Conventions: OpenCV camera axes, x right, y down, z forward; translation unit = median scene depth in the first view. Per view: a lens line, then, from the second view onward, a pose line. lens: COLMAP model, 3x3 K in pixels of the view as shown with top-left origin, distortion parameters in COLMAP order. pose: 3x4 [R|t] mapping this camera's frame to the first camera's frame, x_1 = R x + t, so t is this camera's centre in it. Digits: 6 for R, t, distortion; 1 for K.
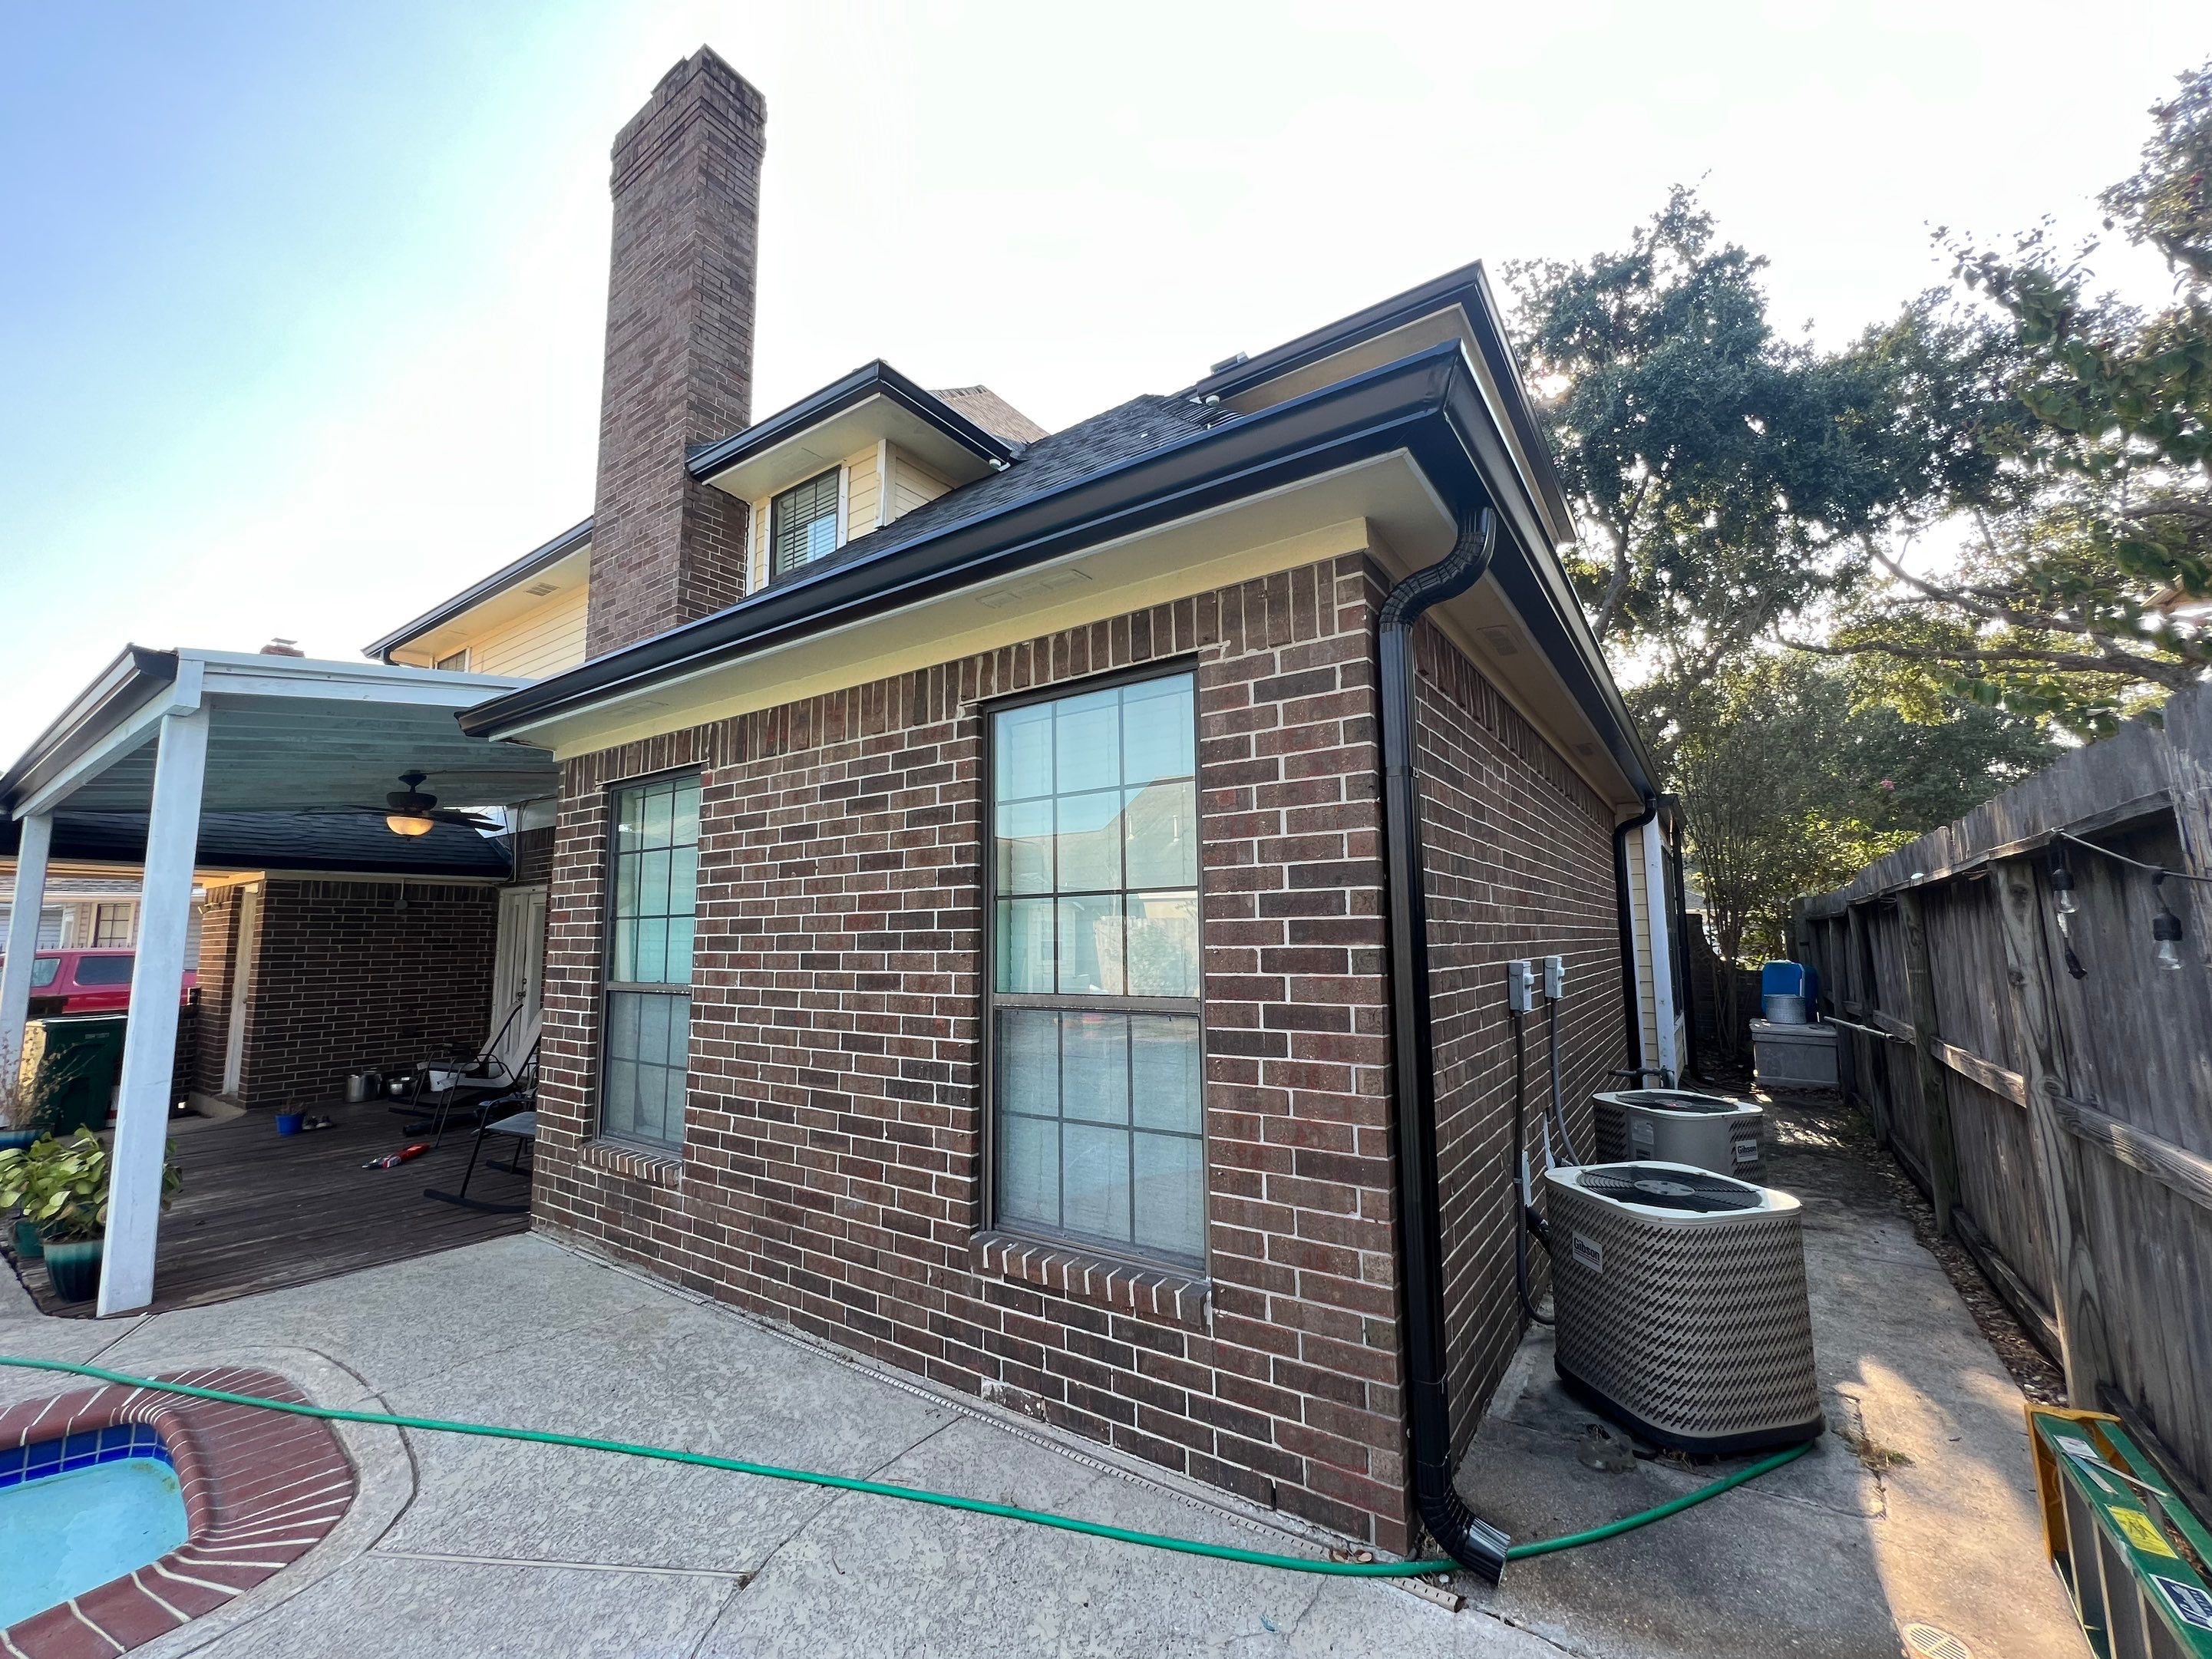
lens RADIAL K [[887.7, 0, 1107.7], [0, 887.7, 836.4], [0, 0, 1]] dist [-0.001703, 0.000791]
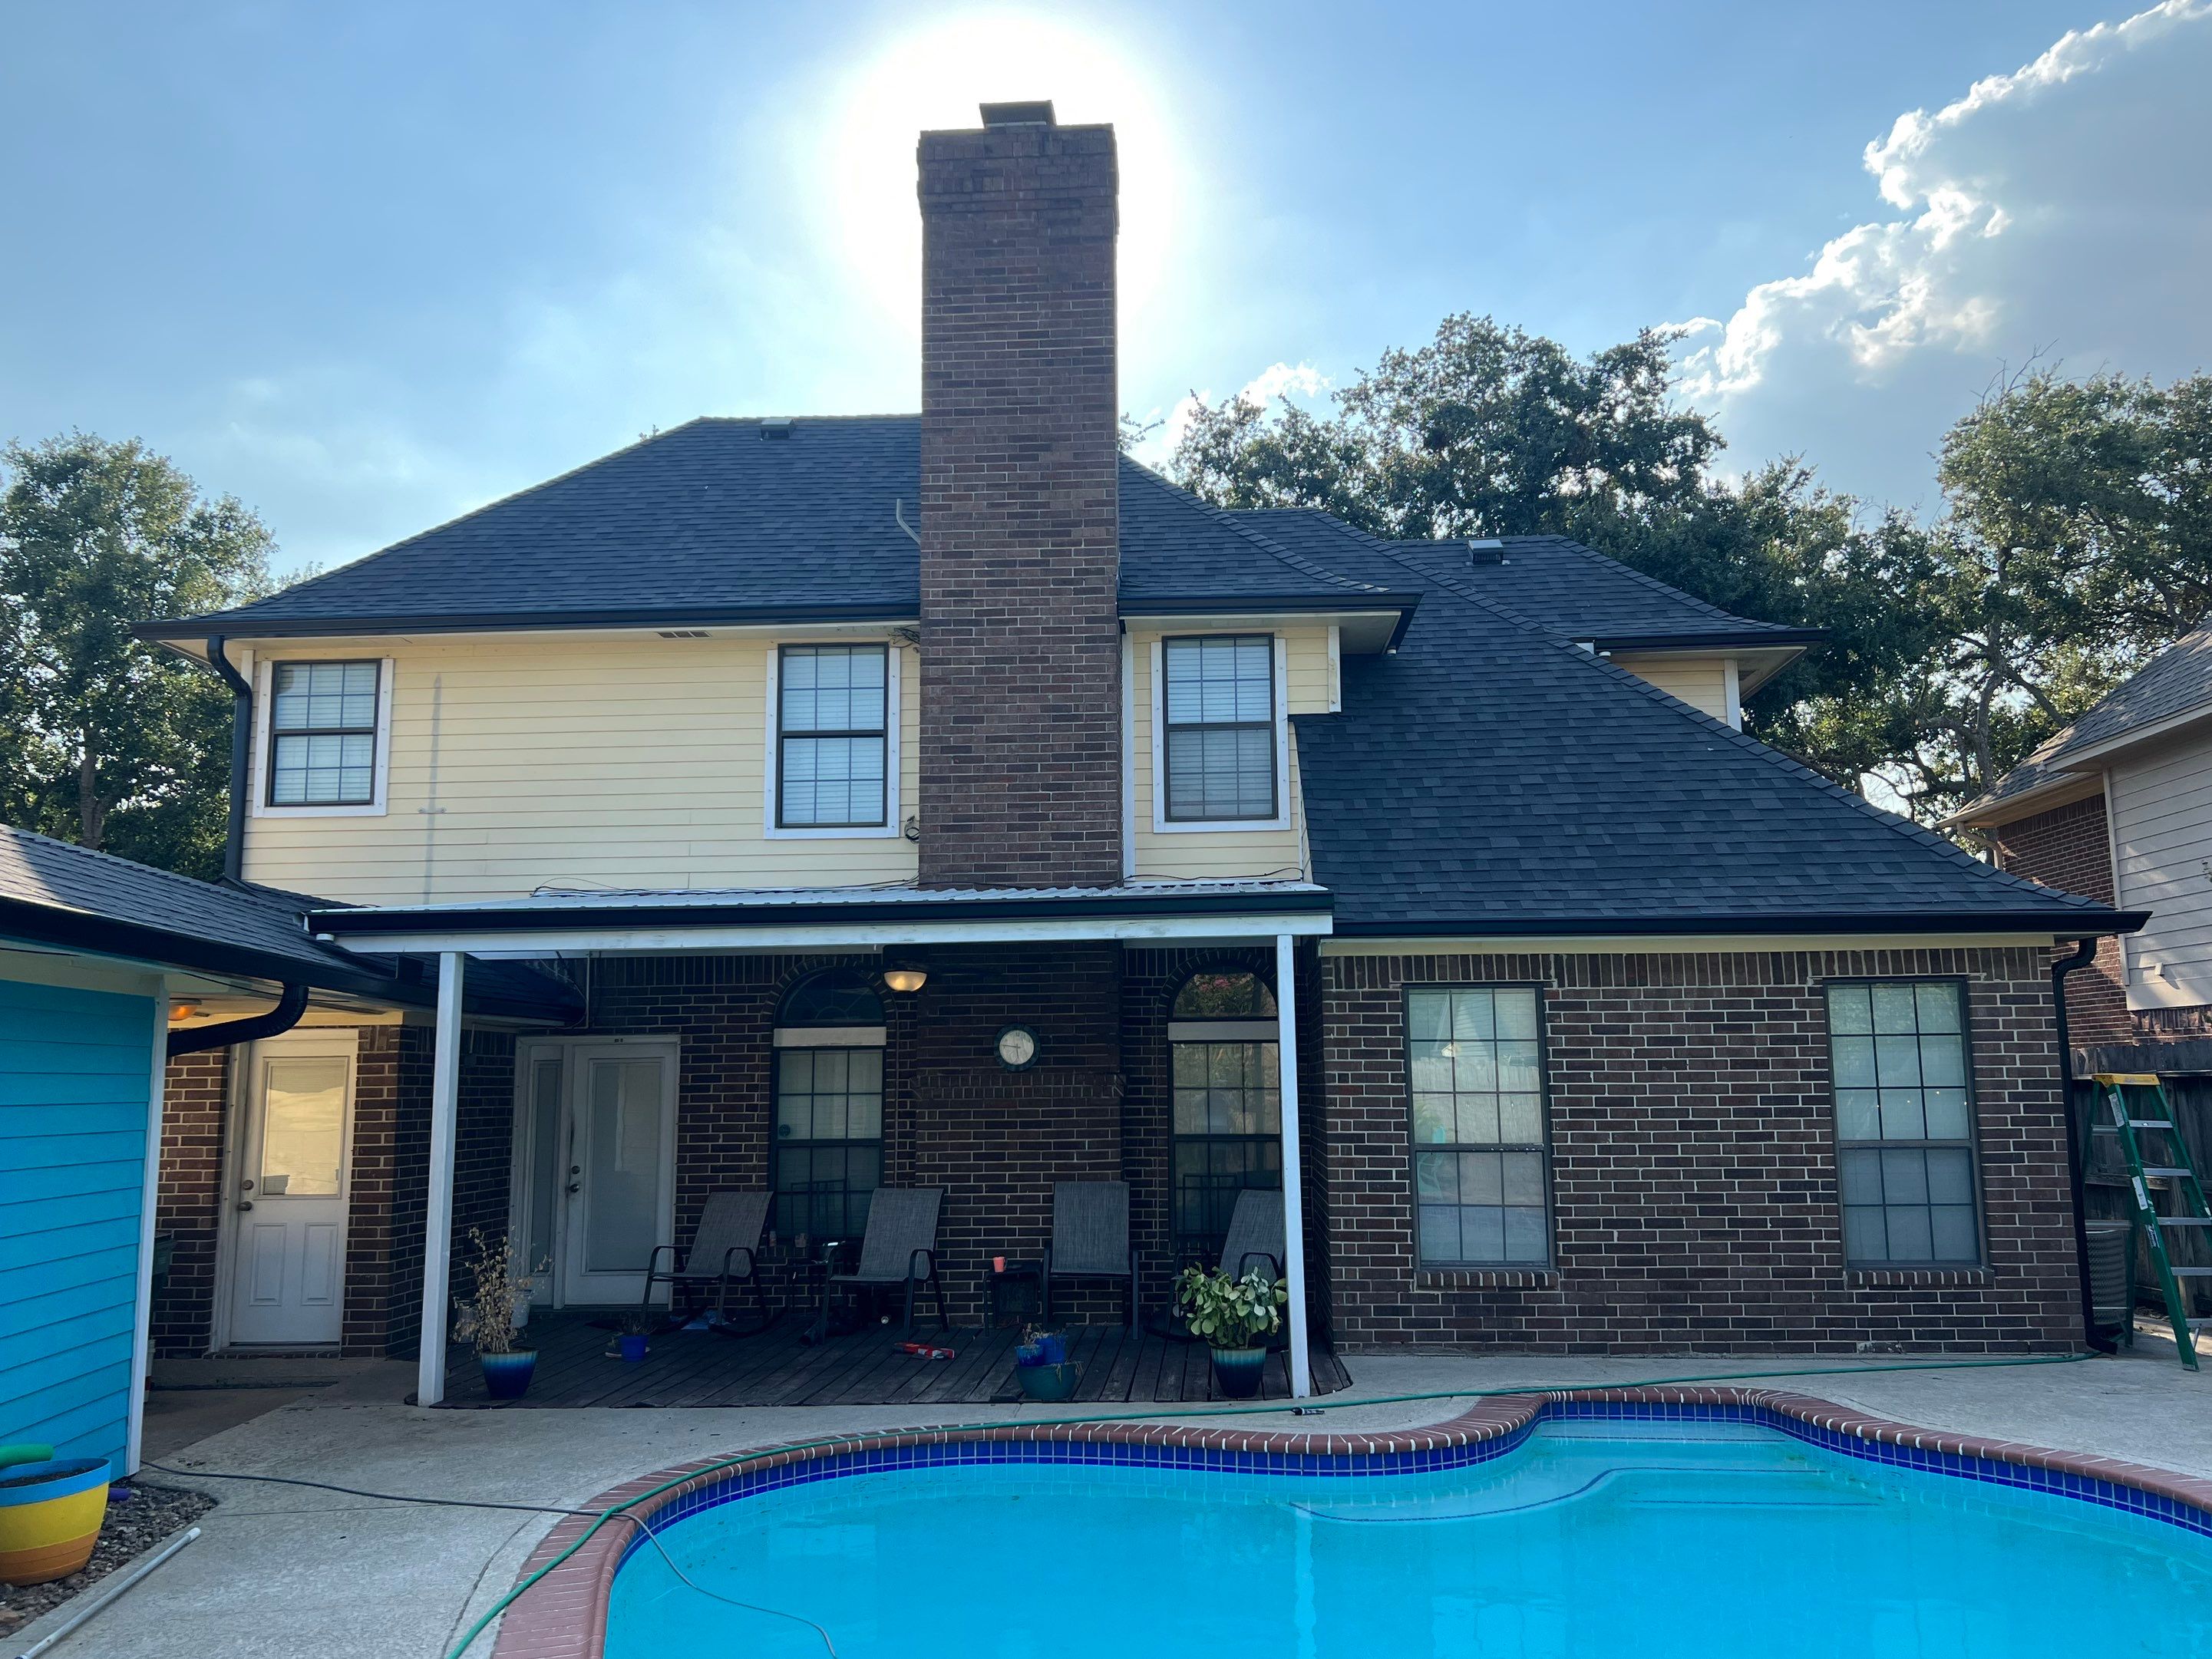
lens RADIAL K [[1621.4, 0, 1136.8], [0, 1621.4, 830.3], [0, 0, 1]] dist [0.108169, -0.174757]
pose [[0.849282, 0.073708, 0.522769, -2.909641], [-0.058560, 0.997248, -0.045471, -0.204737], [-0.524682, 0.008004, 0.851261, -1.040504]]
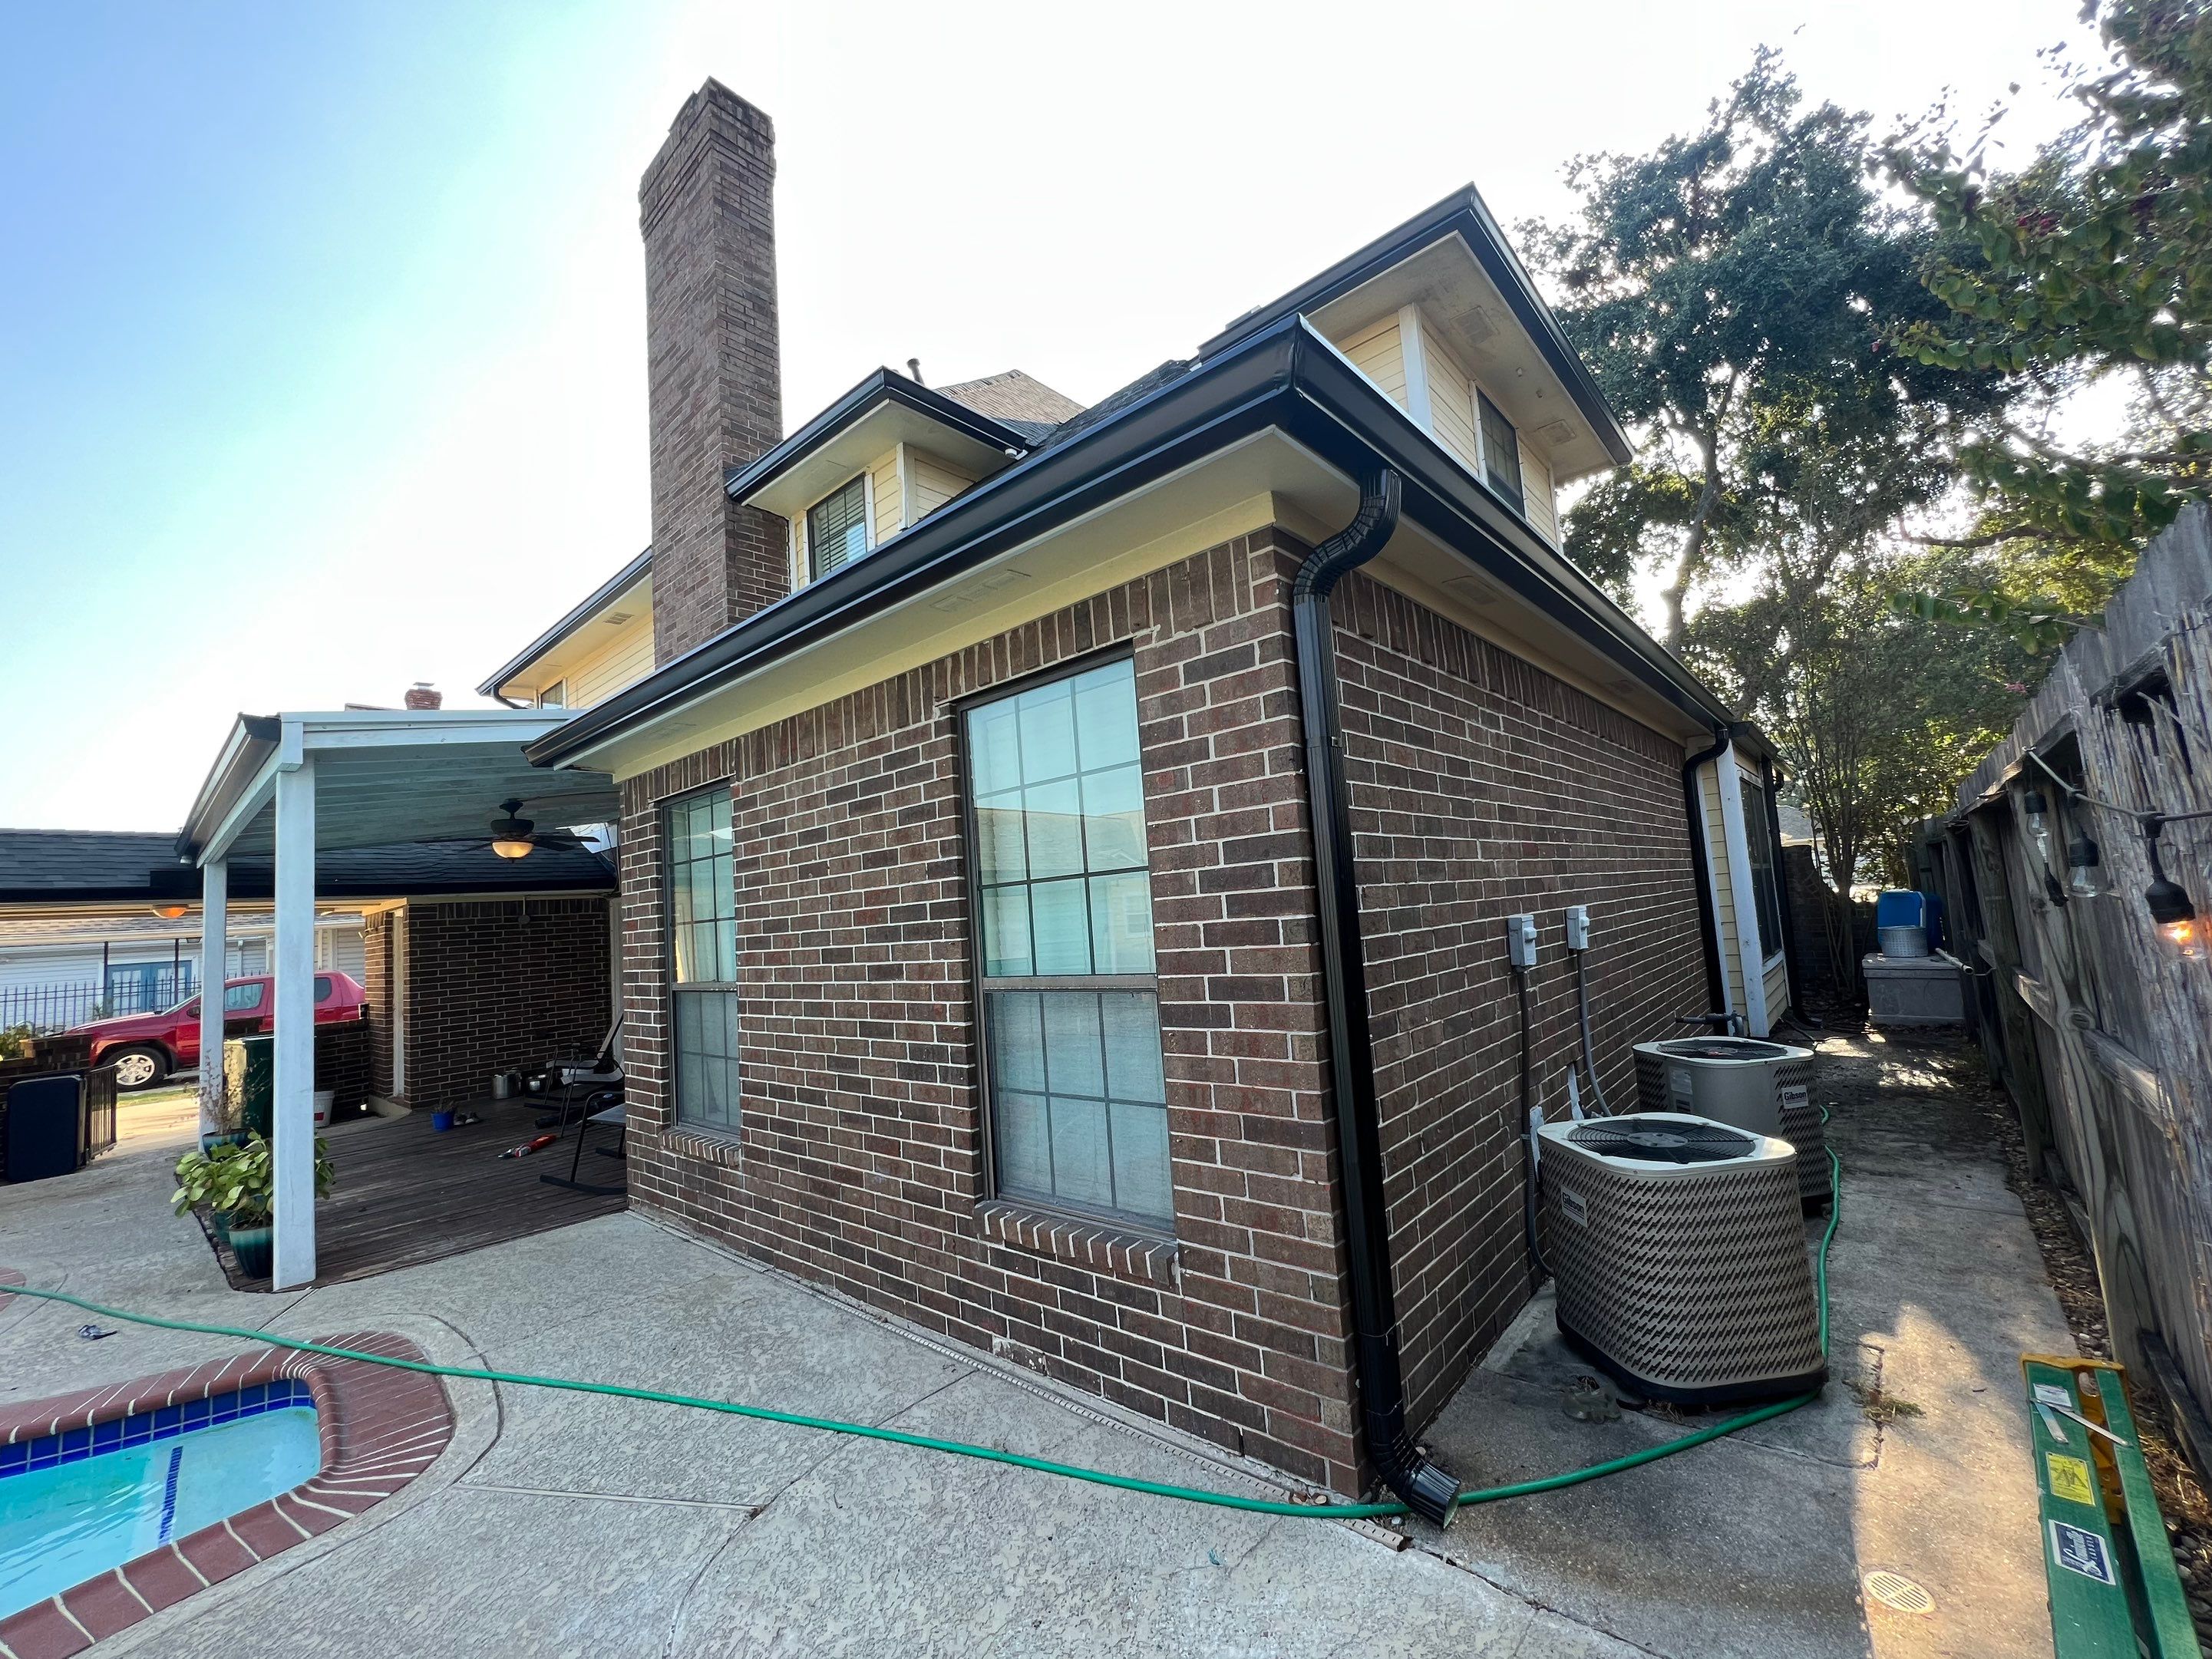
lens RADIAL K [[887.7, 0, 1107.7], [0, 887.7, 836.4], [0, 0, 1]] dist [-0.001703, 0.000791]
pose [[0.991280, -0.070550, -0.111291, 0.135010], [0.074133, 0.996844, 0.028388, -0.008788], [0.108937, -0.036391, 0.993382, -0.022805]]
